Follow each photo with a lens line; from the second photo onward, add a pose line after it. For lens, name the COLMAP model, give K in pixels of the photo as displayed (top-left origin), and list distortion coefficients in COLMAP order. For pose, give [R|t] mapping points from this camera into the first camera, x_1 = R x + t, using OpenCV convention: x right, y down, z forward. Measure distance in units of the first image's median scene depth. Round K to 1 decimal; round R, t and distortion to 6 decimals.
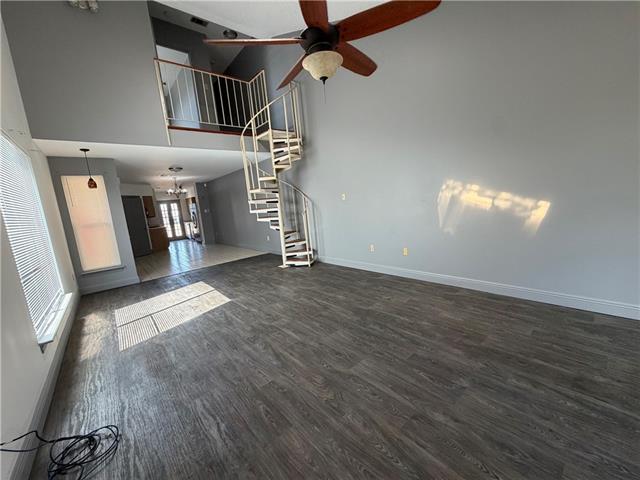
lens RADIAL K [[255.7, 0, 318.4], [0, 255.7, 241.2], [0, 0, 1]] dist [0.001077, -0.000257]
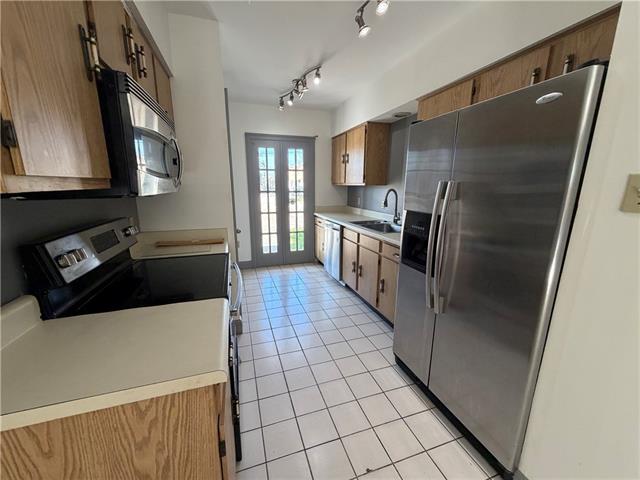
lens RADIAL K [[255.7, 0, 318.4], [0, 255.7, 241.2], [0, 0, 1]] dist [0.001077, -0.000257]
pose [[0.920380, 0.172547, -0.350896, -0.405412], [-0.143386, 0.983793, 0.107669, -0.072335], [0.363786, -0.048783, 0.930204, 0.703006]]
